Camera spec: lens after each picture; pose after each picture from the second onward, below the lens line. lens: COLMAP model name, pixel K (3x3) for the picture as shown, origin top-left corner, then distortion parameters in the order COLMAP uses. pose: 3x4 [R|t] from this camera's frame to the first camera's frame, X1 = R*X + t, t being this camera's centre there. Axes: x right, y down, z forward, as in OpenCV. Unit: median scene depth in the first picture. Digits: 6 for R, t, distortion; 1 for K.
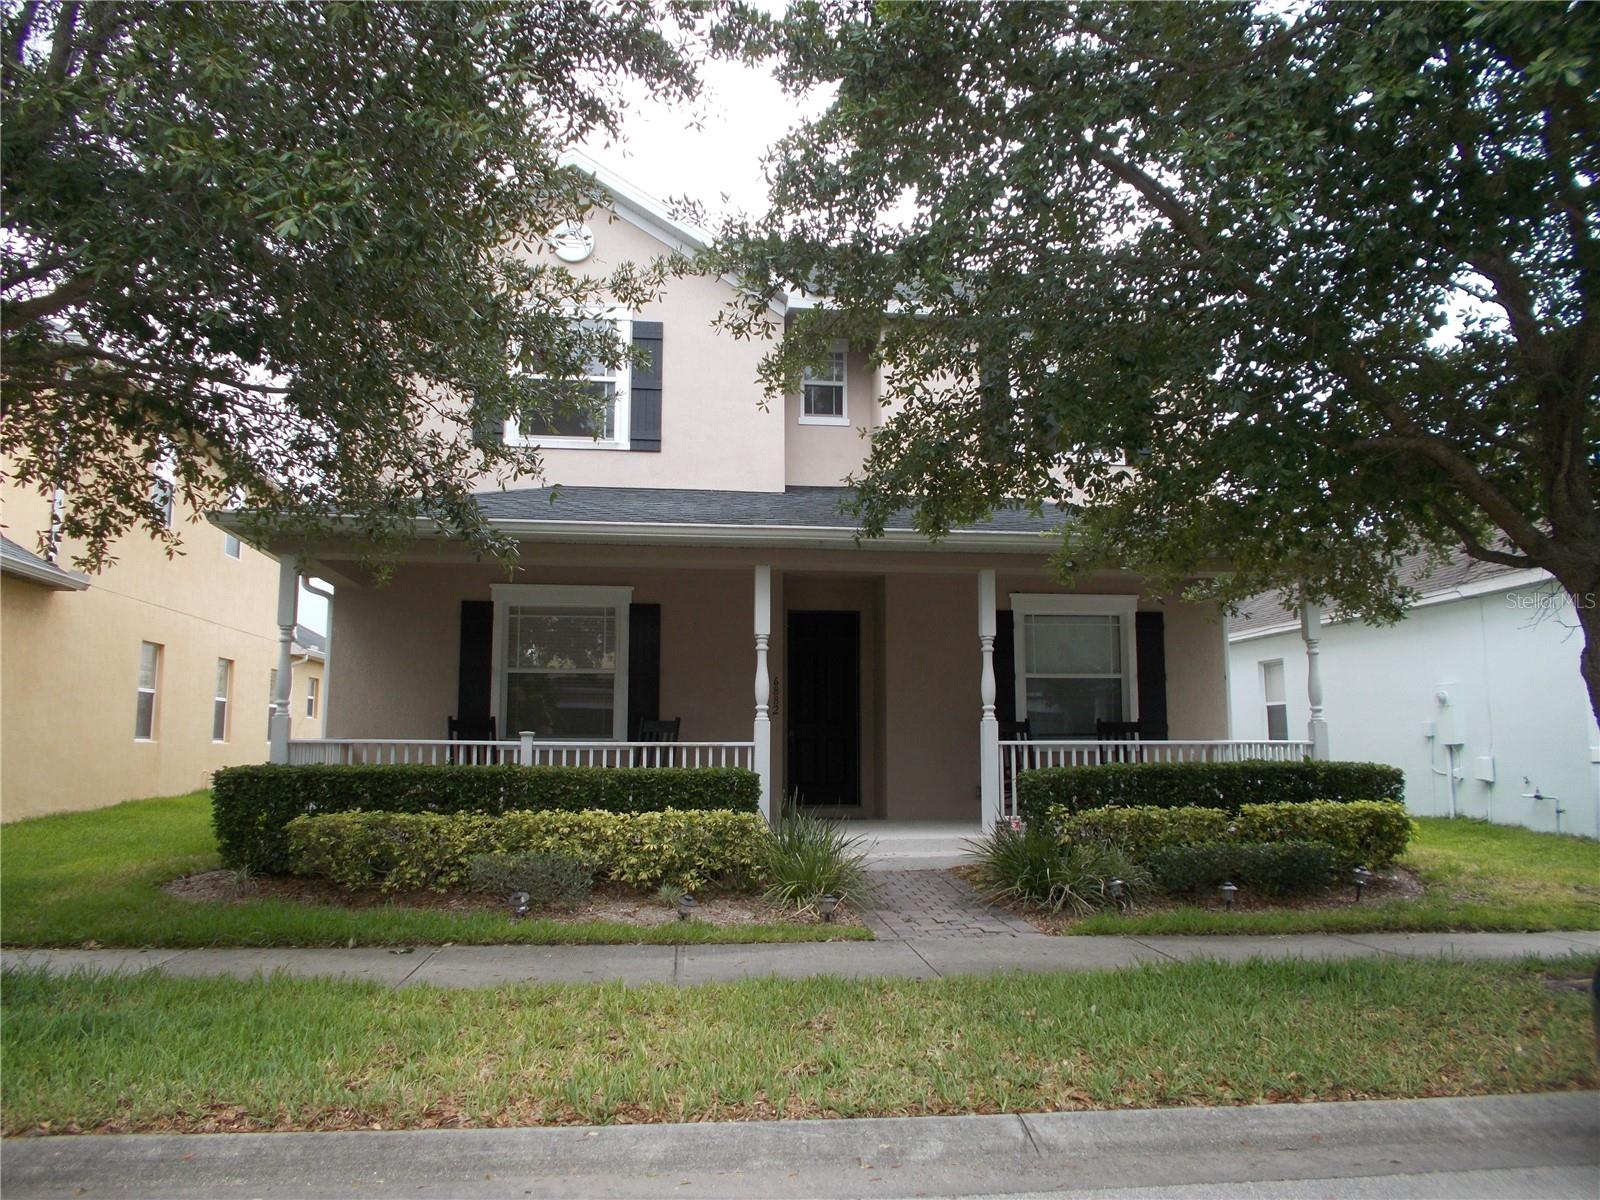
lens RADIAL K [[1209.8, 0, 802.3], [0, 1209.8, 601.6], [0, 0, 1]] dist [0.001836, -0.001218]
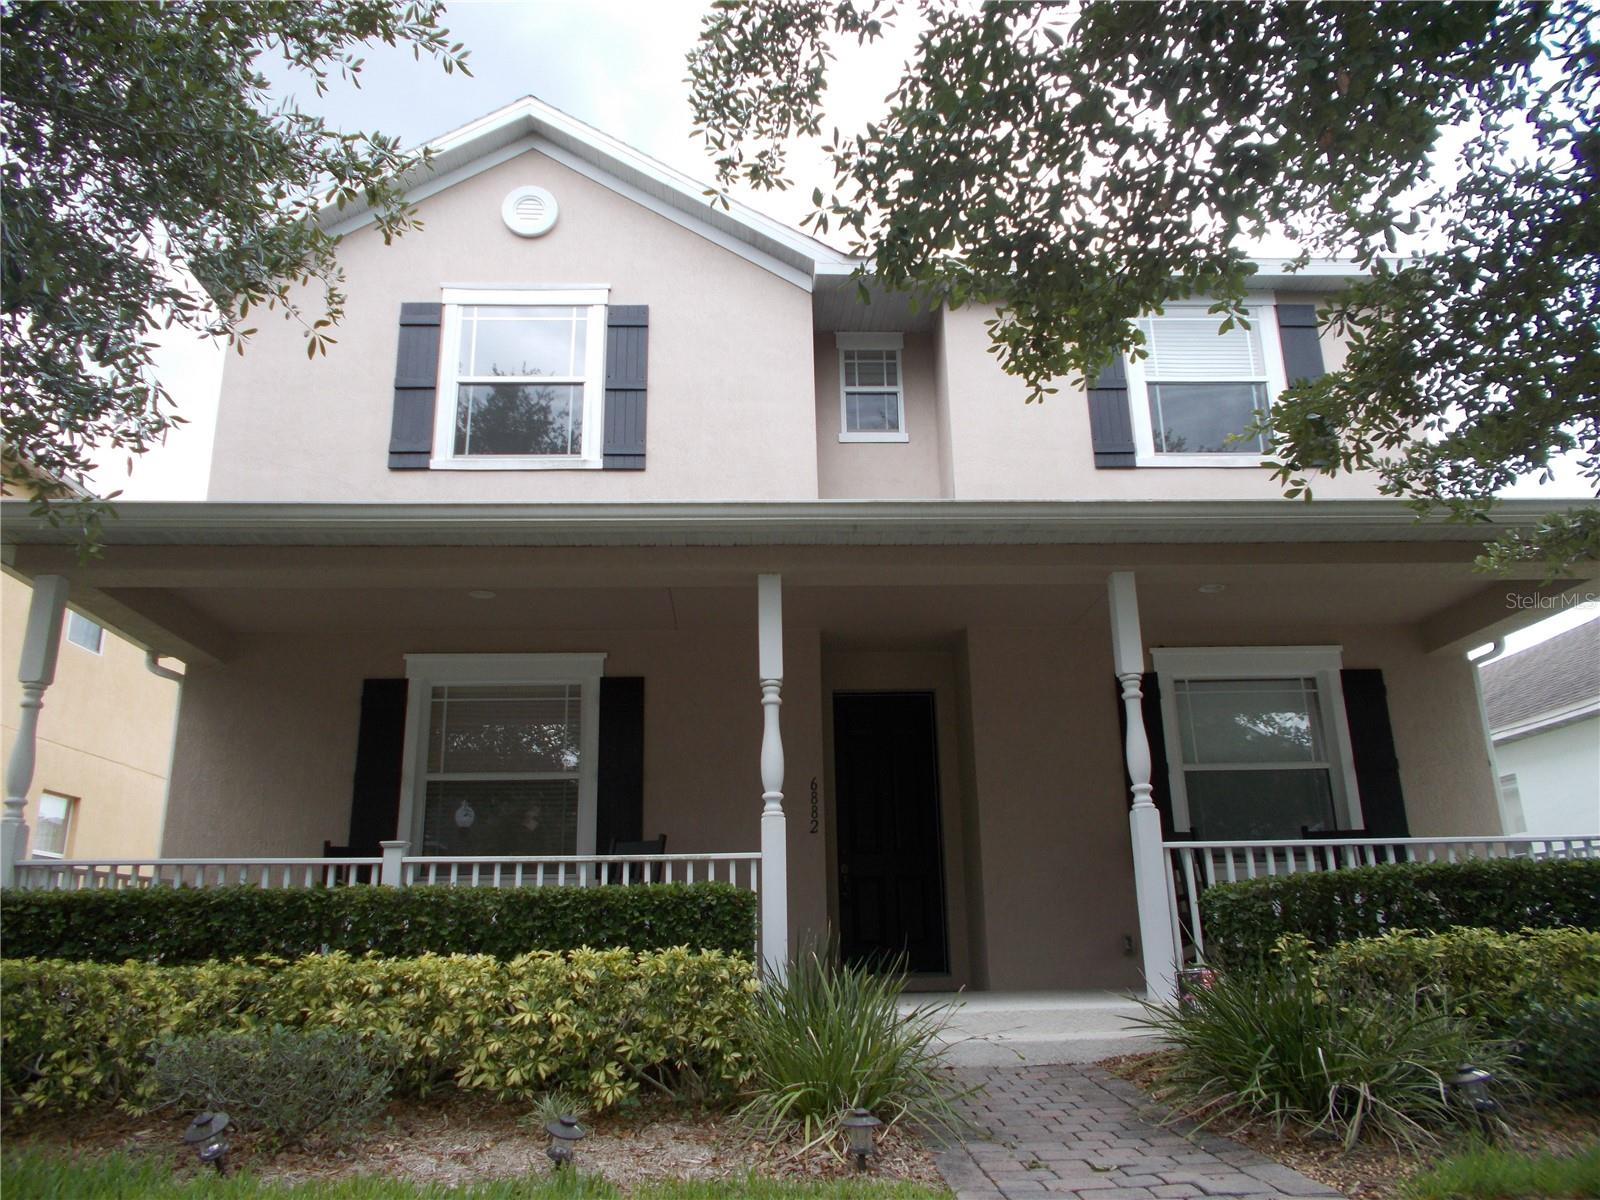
lens RADIAL K [[1209.8, 0, 795.7], [0, 1209.8, 598.2], [0, 0, 1]] dist [0.001836, -0.001218]
pose [[0.995829, -0.045157, -0.079283, 0.032799], [0.031343, 0.985366, -0.167548, 0.093654], [0.085689, 0.164364, 0.982671, 0.378720]]
